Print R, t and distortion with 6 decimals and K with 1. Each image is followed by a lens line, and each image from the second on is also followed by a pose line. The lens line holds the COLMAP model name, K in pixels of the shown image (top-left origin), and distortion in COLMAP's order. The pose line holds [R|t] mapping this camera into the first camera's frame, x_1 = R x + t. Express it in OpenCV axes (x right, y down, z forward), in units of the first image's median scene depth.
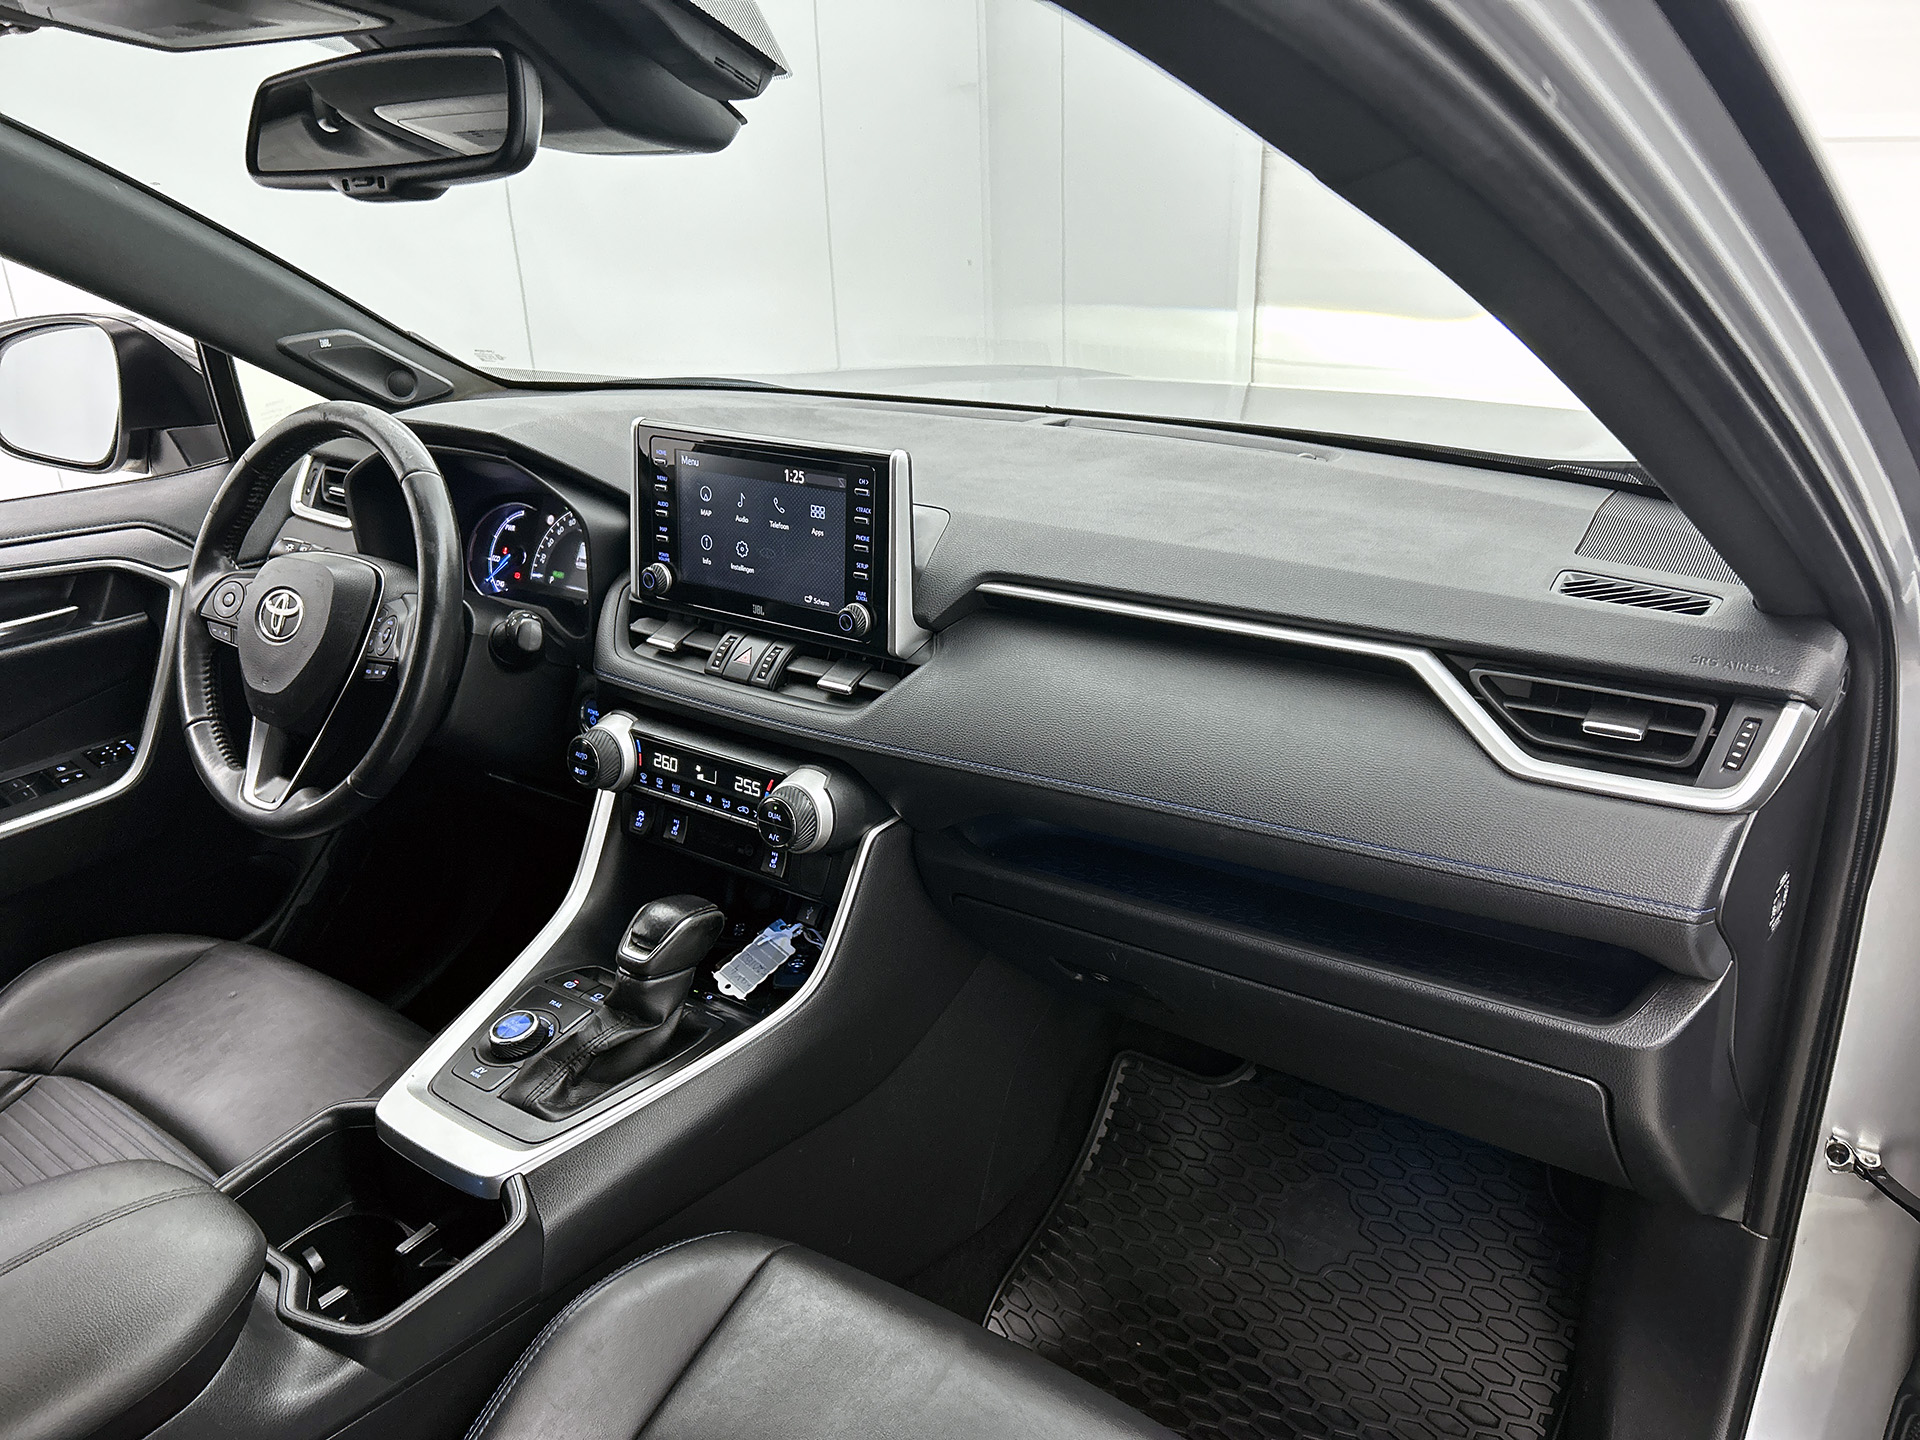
lens RADIAL K [[1429.5, 0, 998.0], [0, 1429.5, 748.2], [0, 0, 1]] dist [0.099367, -0.163061]
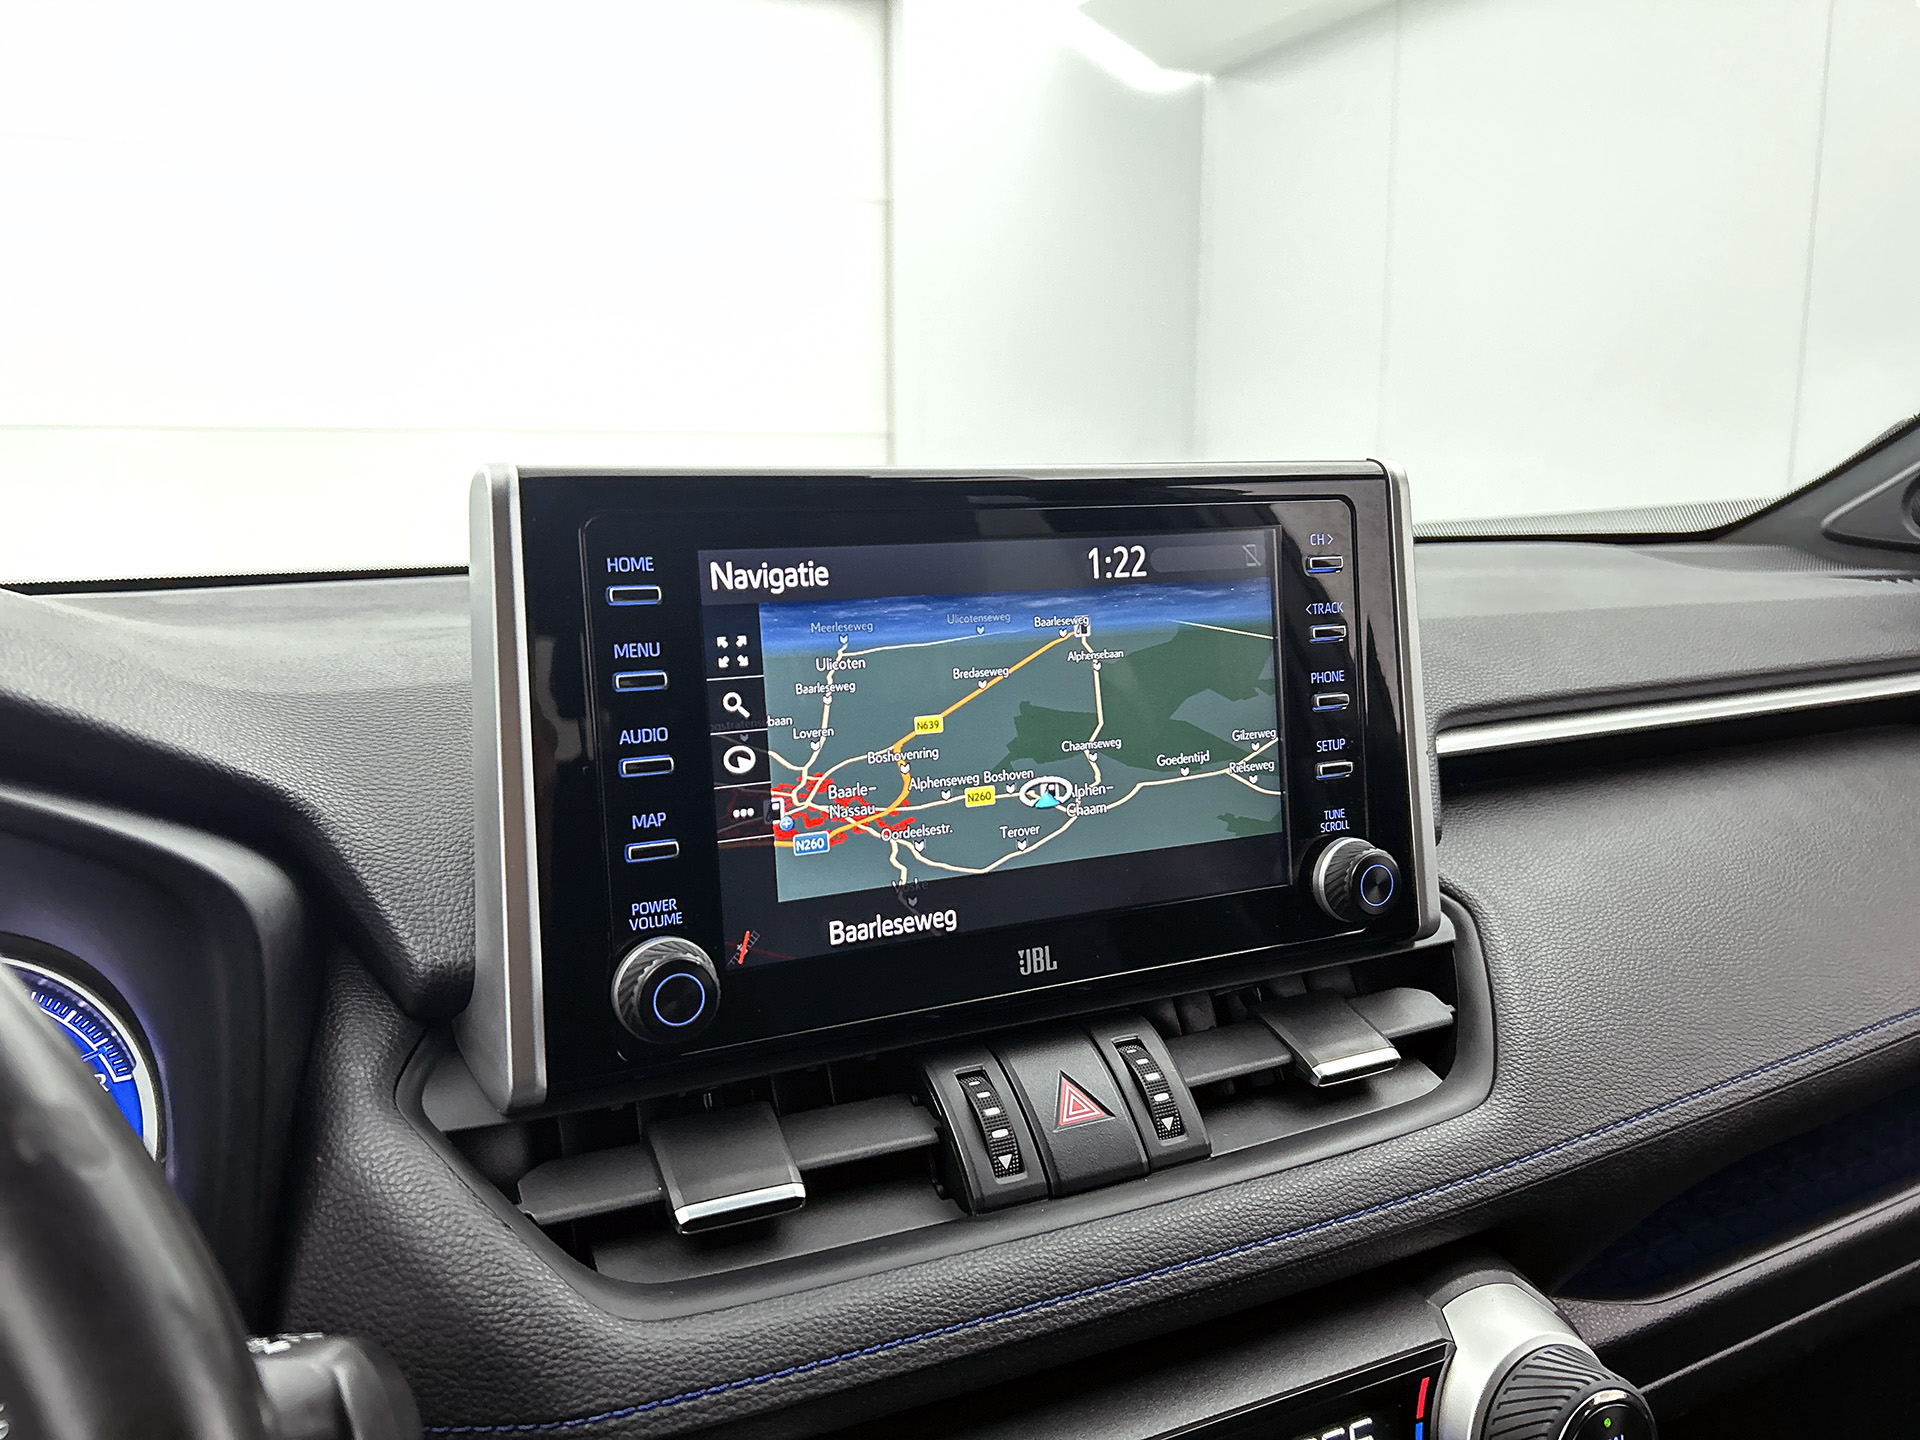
lens RADIAL K [[1501.7, 0, 955.9], [0, 1501.7, 713.9], [0, 0, 1]] dist [0.012379, -0.001322]
pose [[0.488710, -0.121634, 0.863926, -0.487316], [0.340947, 0.938115, -0.060790, -0.138566], [-0.803067, 0.324262, 0.499937, 0.824958]]
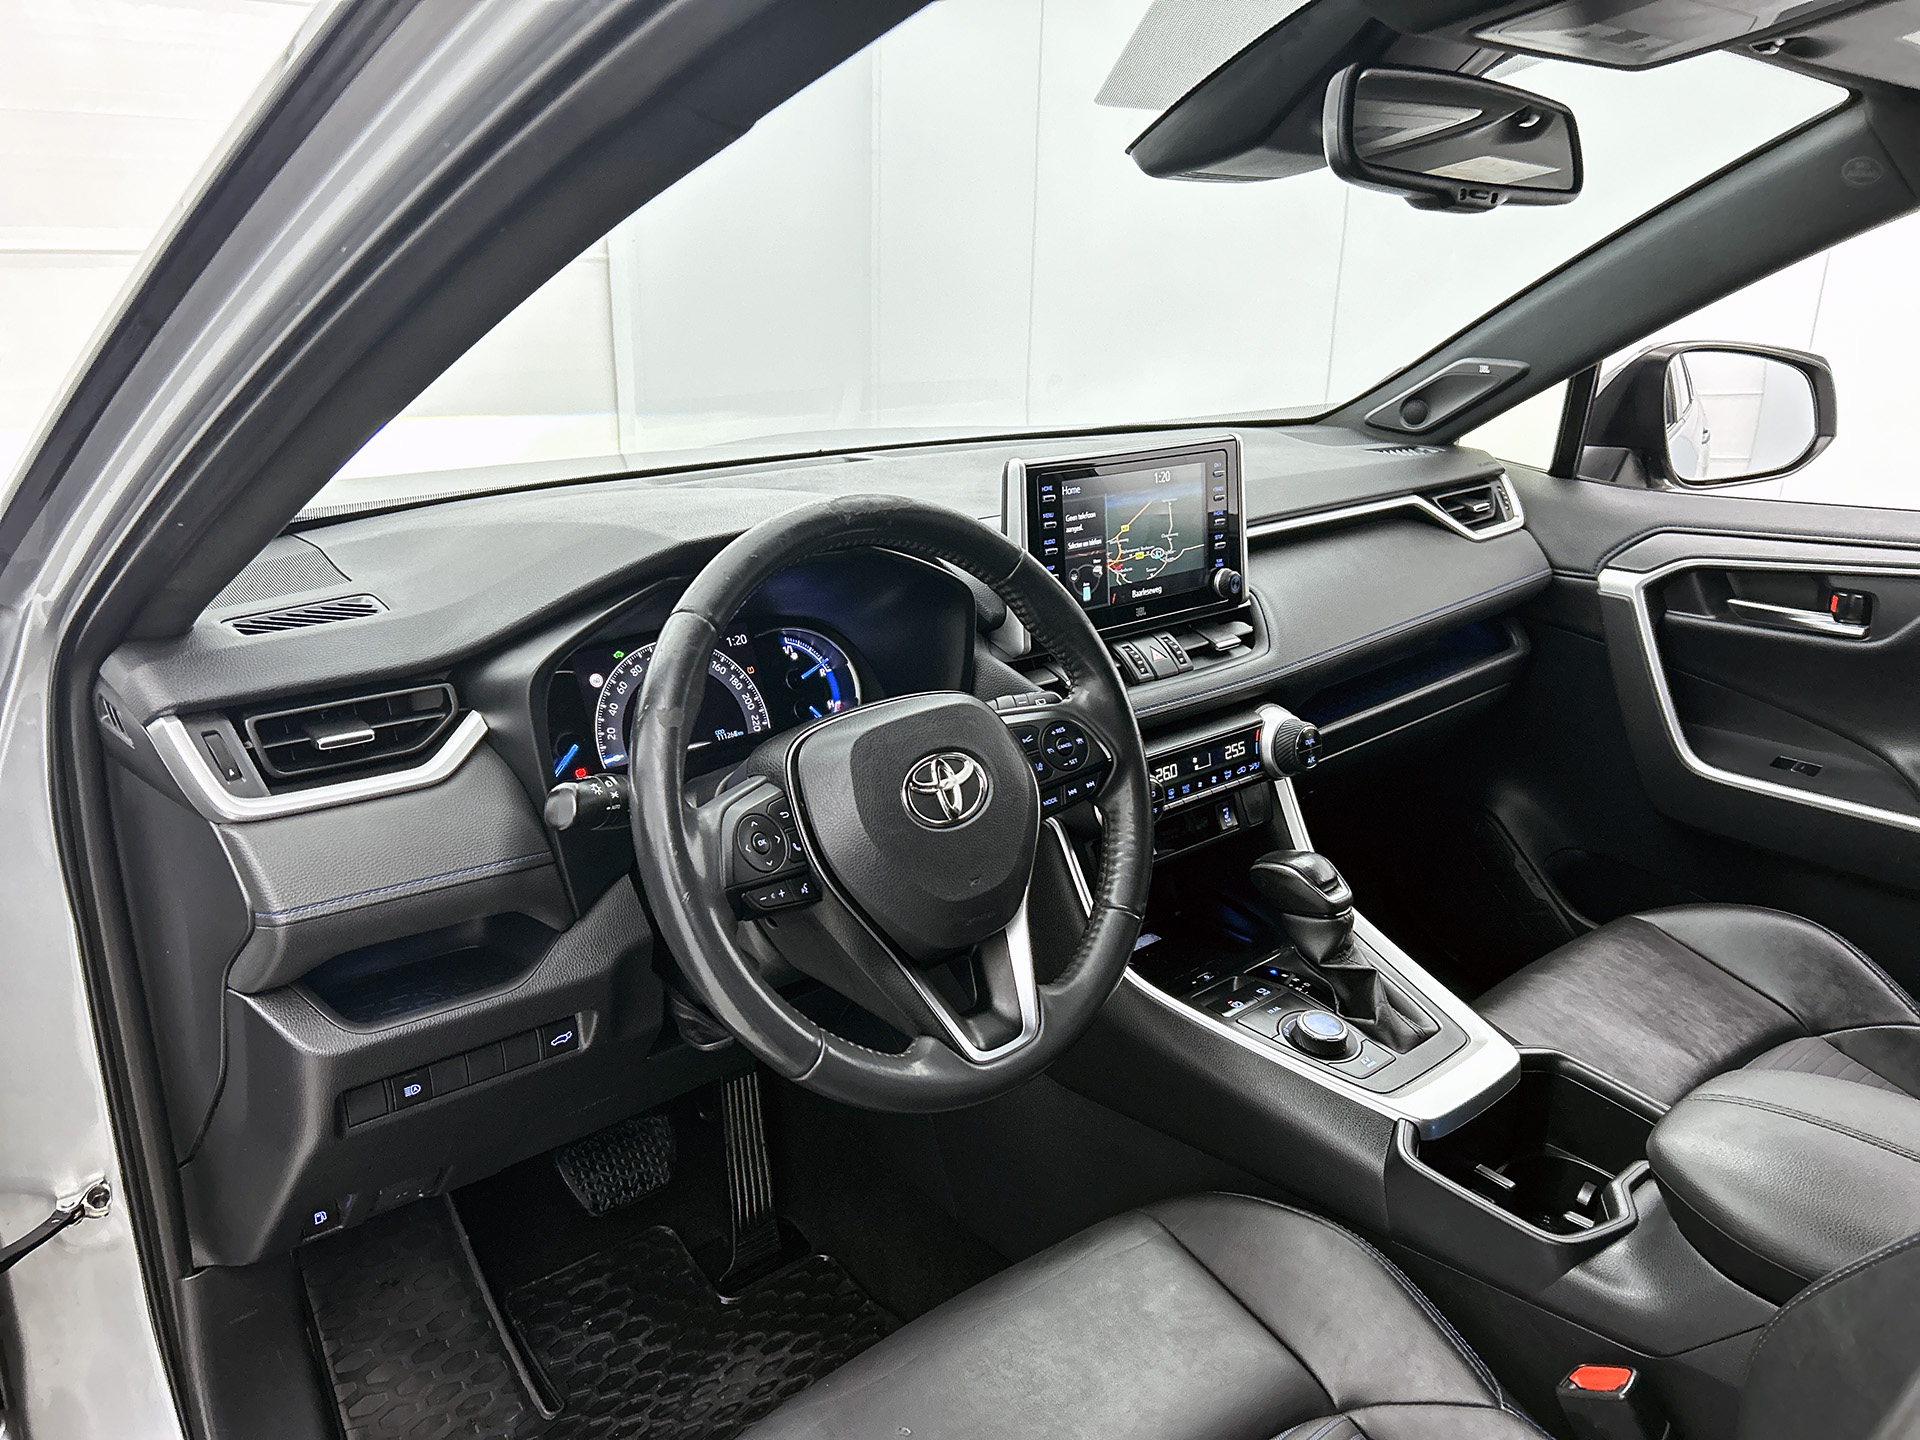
lens RADIAL K [[1442.7, 0, 954.2], [0, 1442.7, 748.2], [0, 0, 1]] dist [0.123599, -0.000235]
pose [[0.236992, -0.289169, 0.927479, -1.241017], [0.367652, 0.910370, 0.189891, -0.262258], [-0.899259, 0.295986, 0.322063, 0.817344]]
